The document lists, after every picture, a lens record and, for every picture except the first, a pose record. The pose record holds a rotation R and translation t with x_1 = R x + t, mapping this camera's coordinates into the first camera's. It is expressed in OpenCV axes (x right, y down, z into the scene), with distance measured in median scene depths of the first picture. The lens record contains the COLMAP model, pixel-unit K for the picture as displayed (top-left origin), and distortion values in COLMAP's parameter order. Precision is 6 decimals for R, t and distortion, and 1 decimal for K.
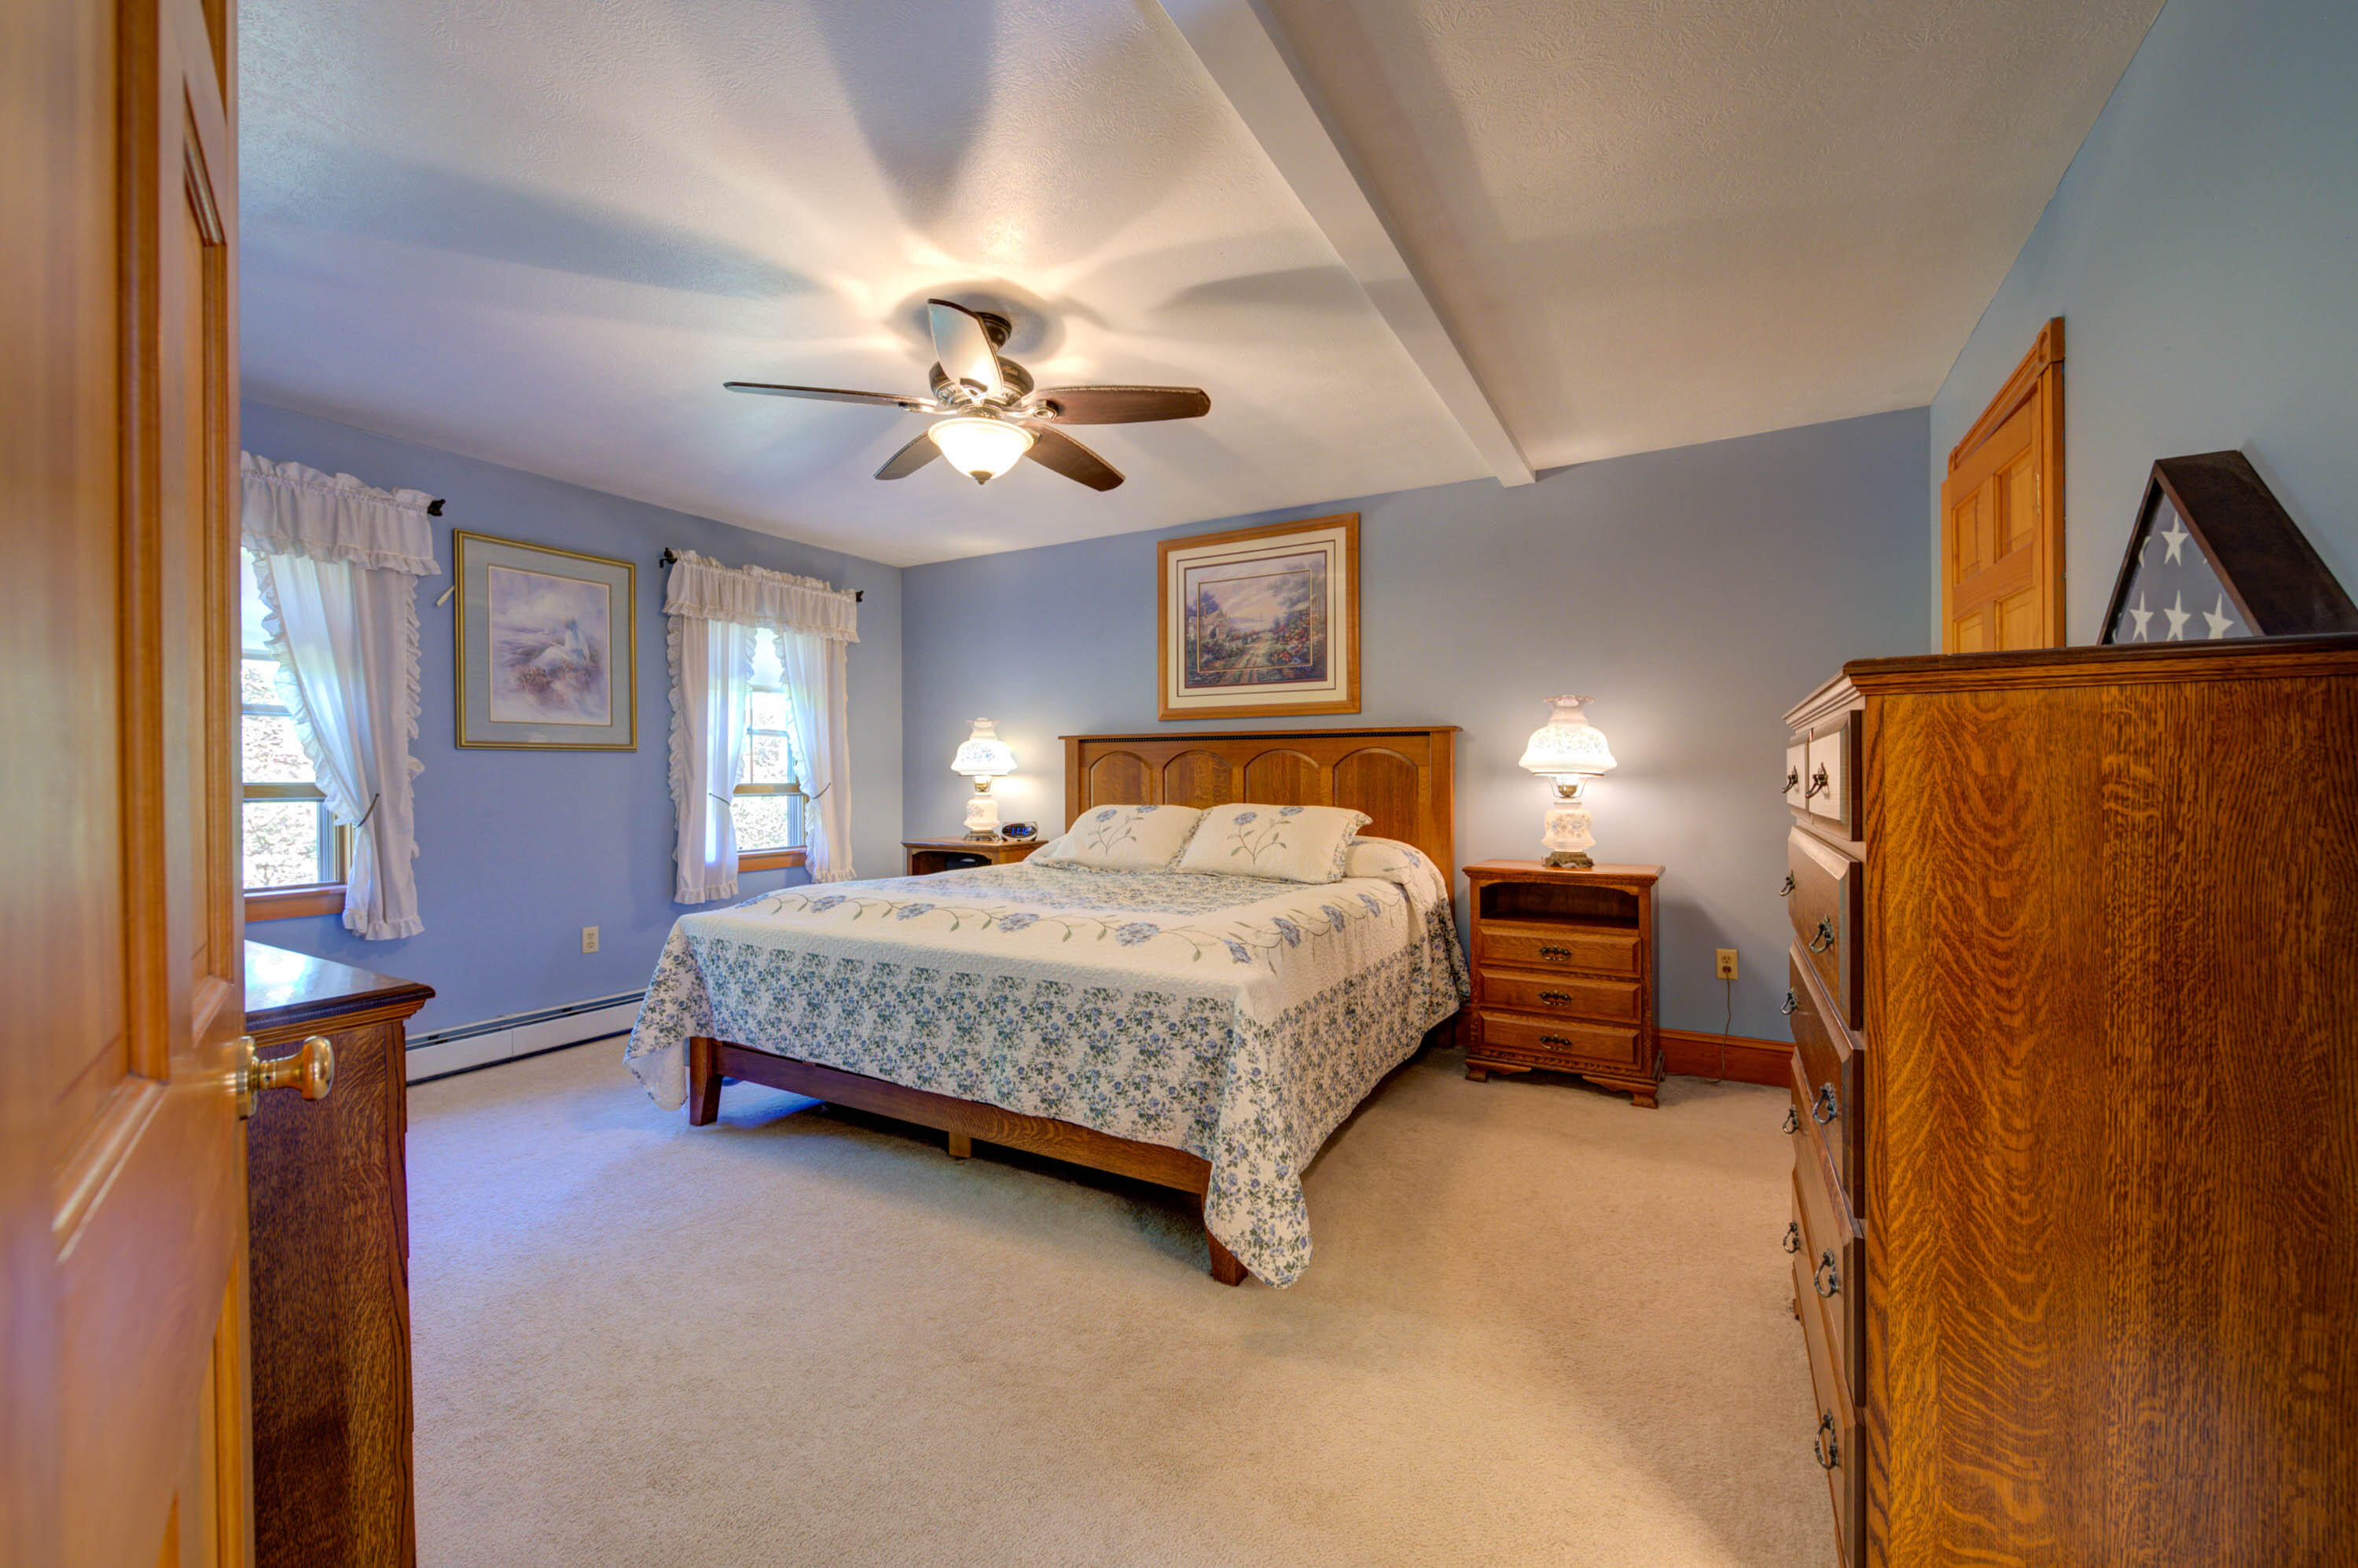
lens RADIAL K [[934.9, 0, 1171.8], [0, 934.9, 780.0], [0, 0, 1]] dist [0.002591, -0.002943]
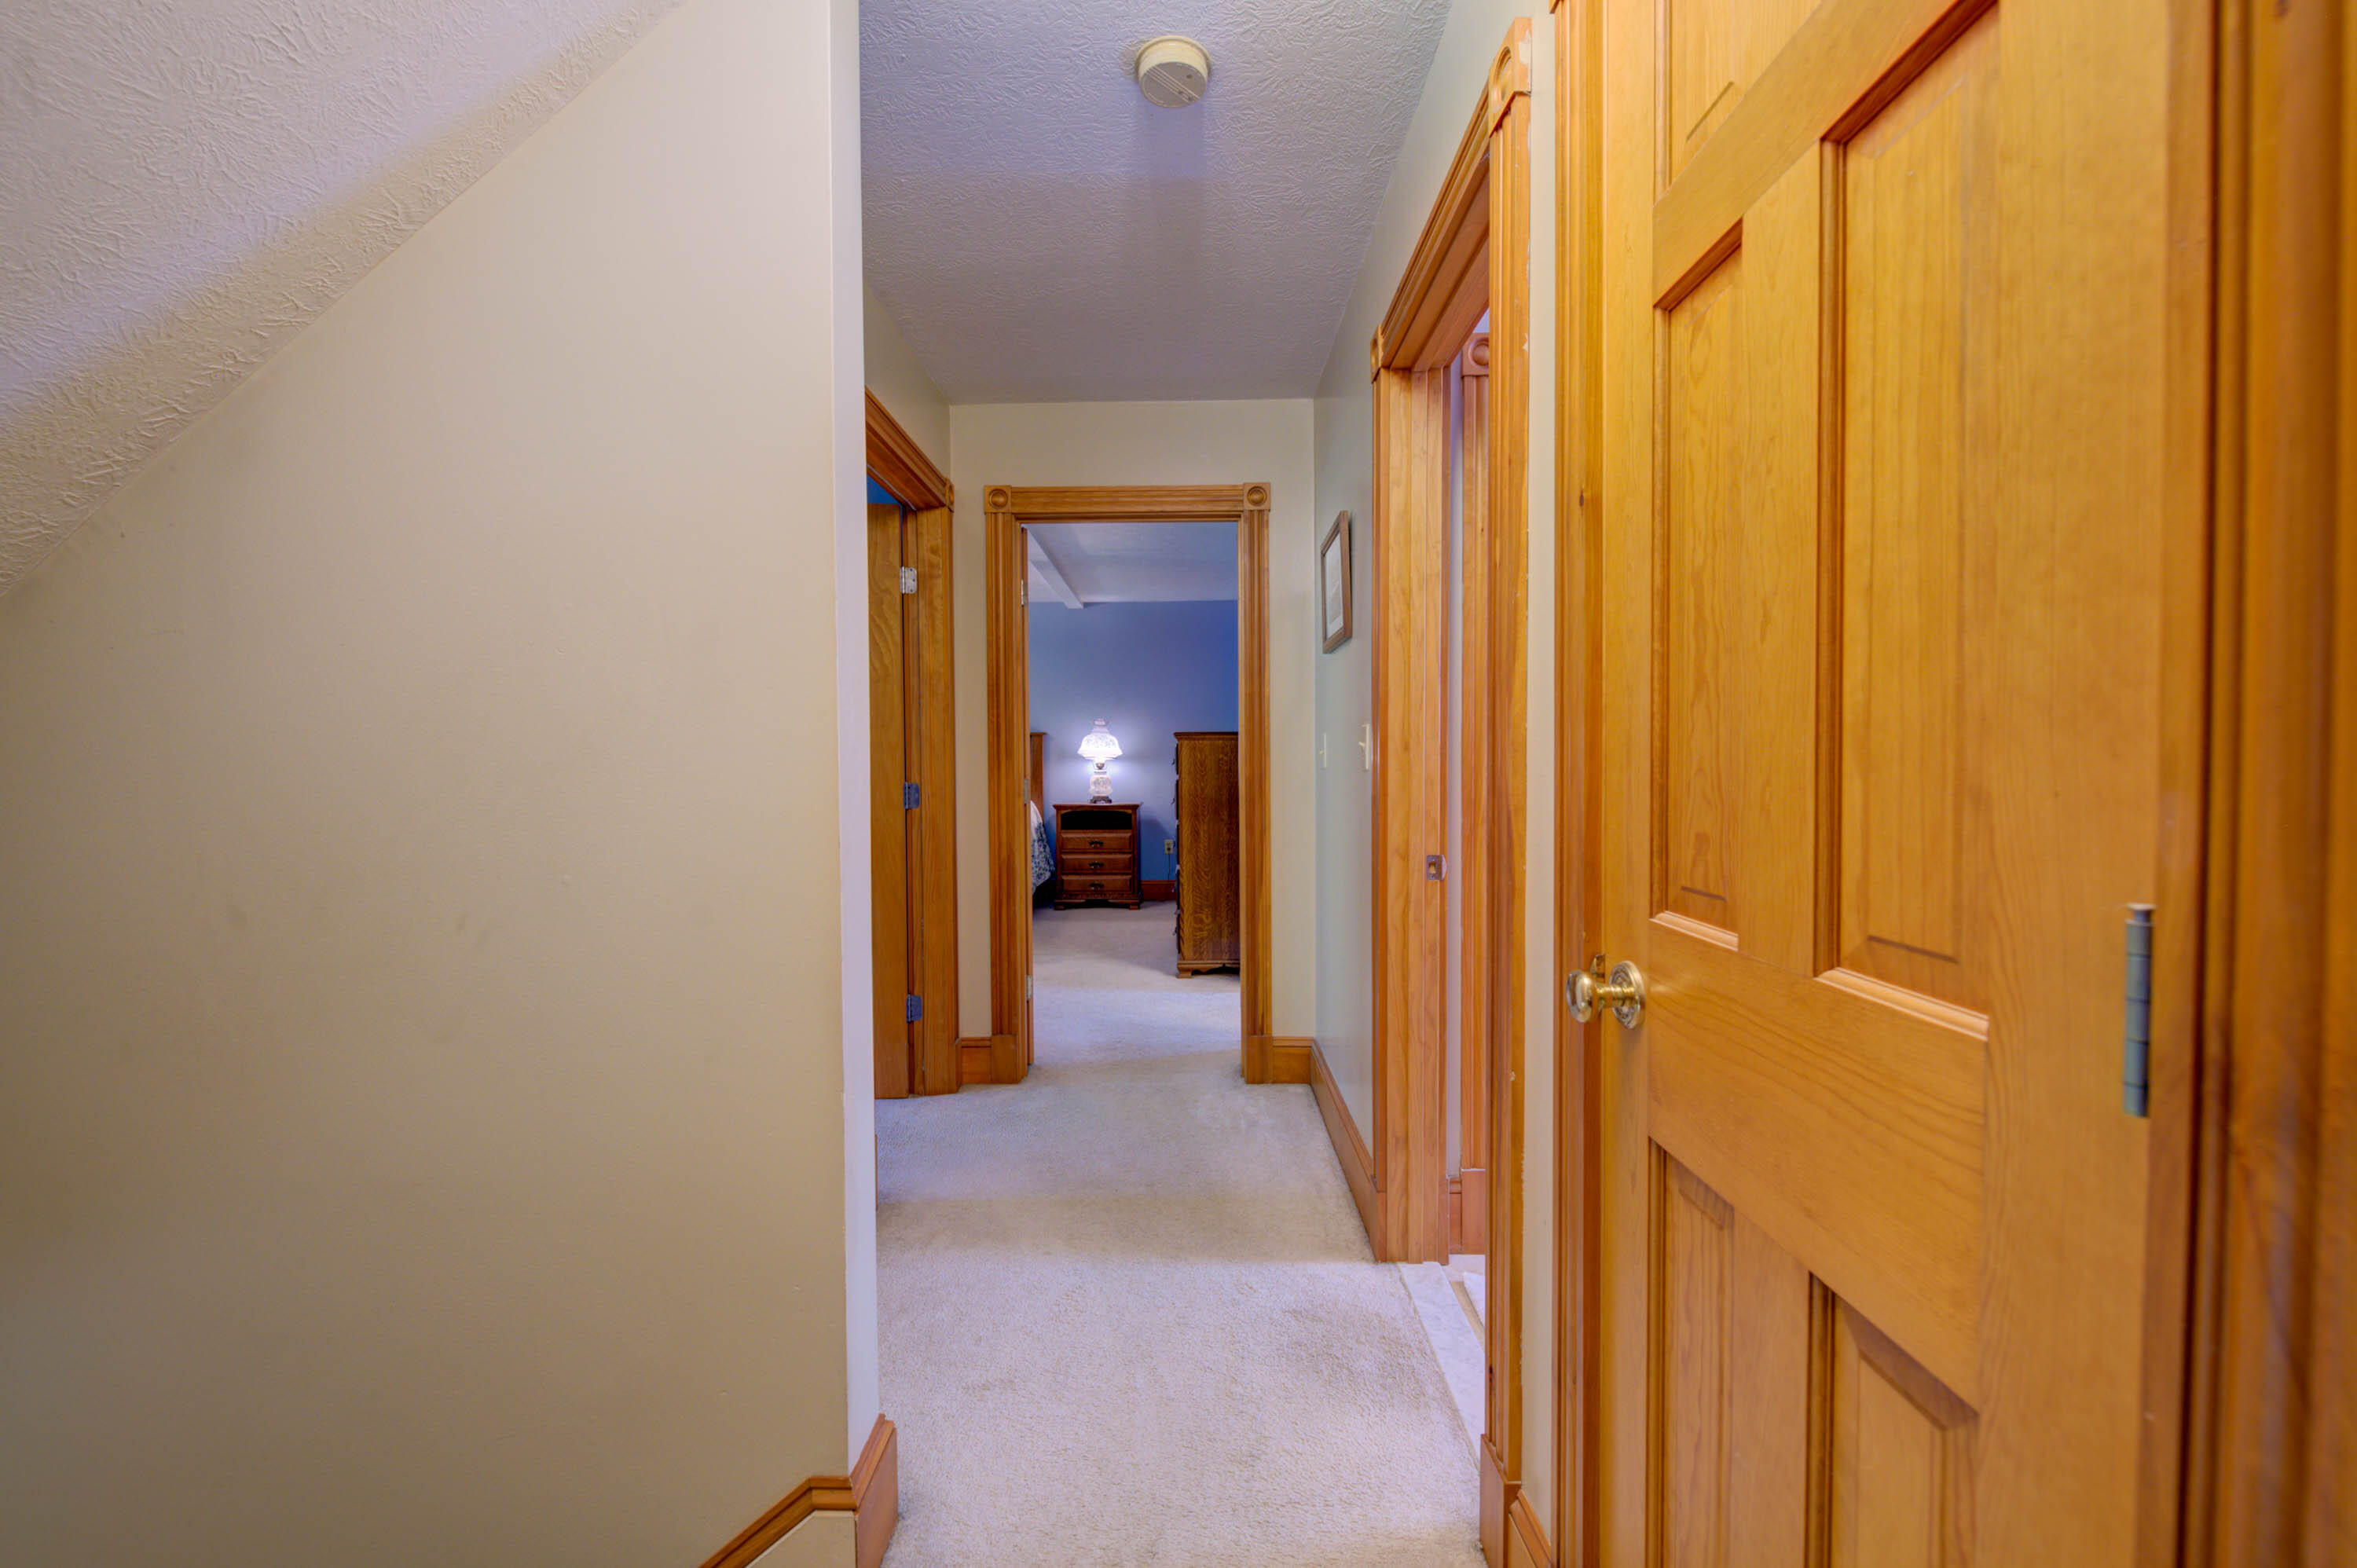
lens RADIAL K [[934.5, 0, 1177.7], [0, 934.5, 777.9], [0, 0, 1]] dist [0.002591, -0.002943]
pose [[0.871418, -0.014116, 0.490338, -0.444414], [0.005173, 0.999795, 0.019589, -0.001704], [-0.490514, -0.014534, 0.871312, -0.890321]]
